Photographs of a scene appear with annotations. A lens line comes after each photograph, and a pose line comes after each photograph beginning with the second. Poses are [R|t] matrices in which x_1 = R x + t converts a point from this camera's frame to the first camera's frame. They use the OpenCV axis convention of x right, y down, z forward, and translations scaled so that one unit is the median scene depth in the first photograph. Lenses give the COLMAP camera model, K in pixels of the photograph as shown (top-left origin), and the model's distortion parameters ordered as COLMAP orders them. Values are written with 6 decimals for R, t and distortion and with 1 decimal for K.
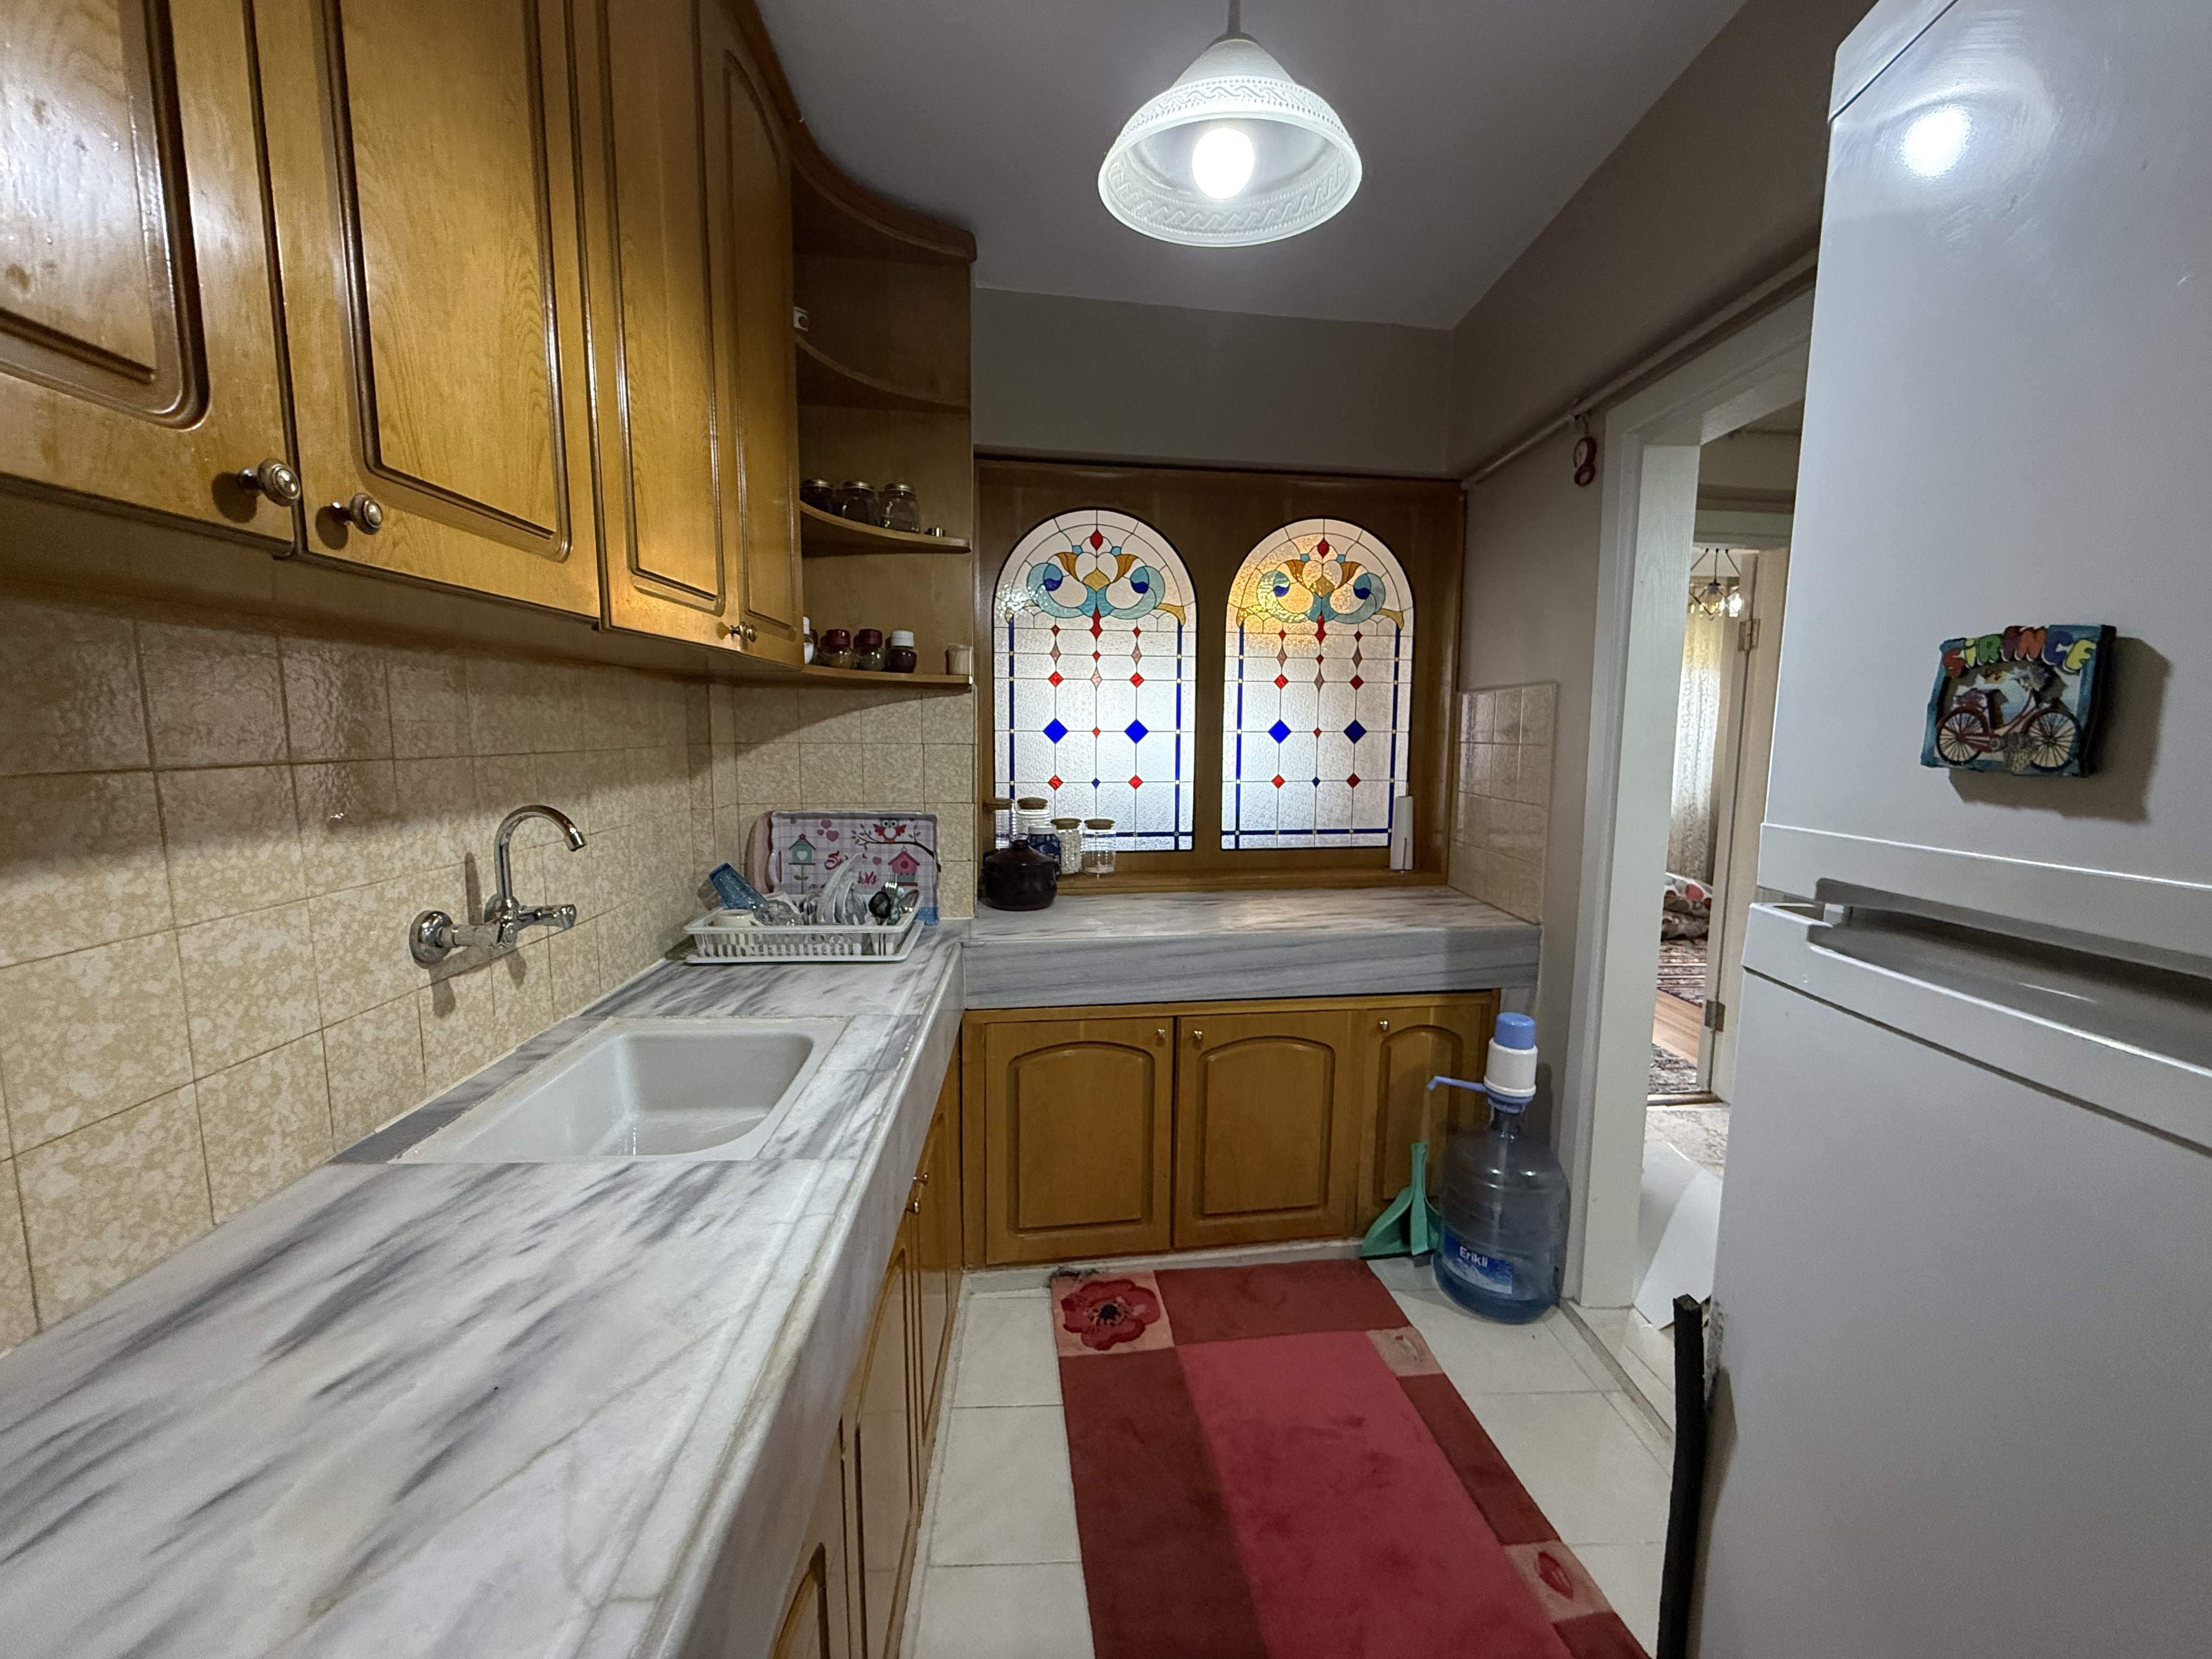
lens RADIAL K [[874.4, 0, 1100.9], [0, 874.4, 829.6], [0, 0, 1]] dist [-0.001471, 0.000241]
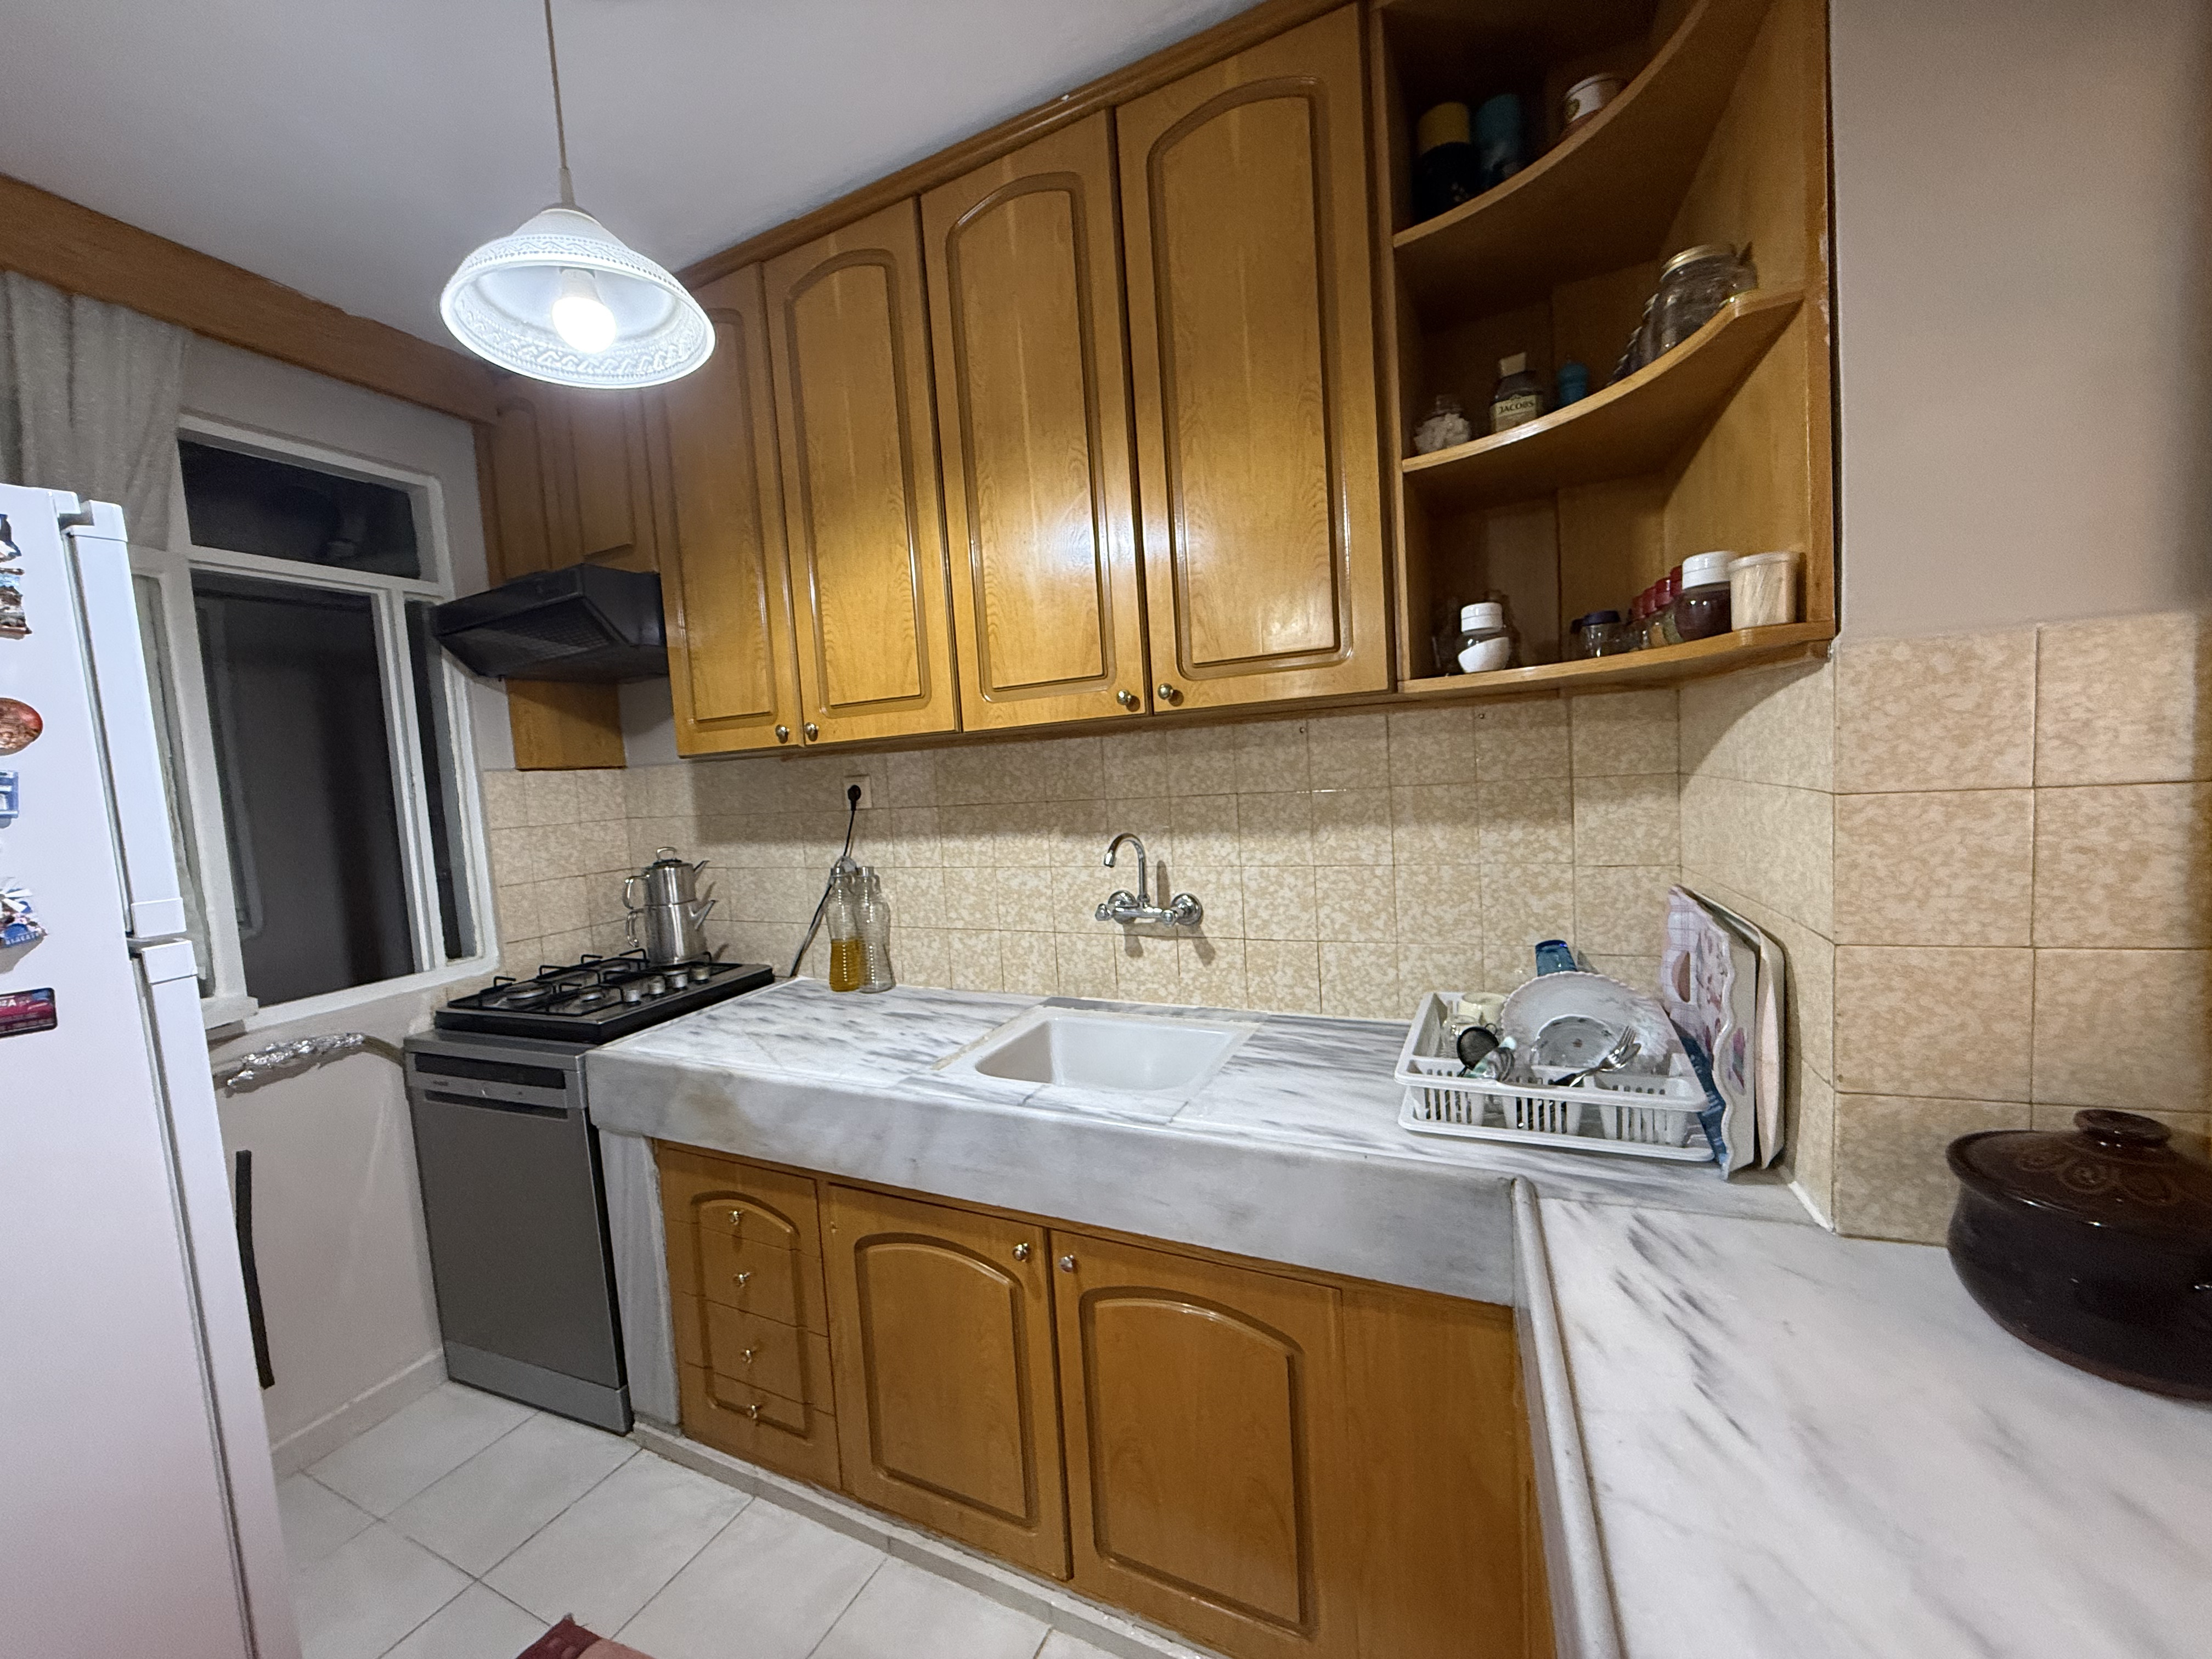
lens RADIAL K [[874.4, 0, 1097.2], [0, 874.4, 832.1], [0, 0, 1]] dist [-0.001471, 0.000241]
pose [[-0.492642, 0.090864, -0.865475, 0.740170], [-0.040093, 0.991108, 0.126876, -0.245425], [0.869308, 0.097204, -0.484618, 1.911848]]
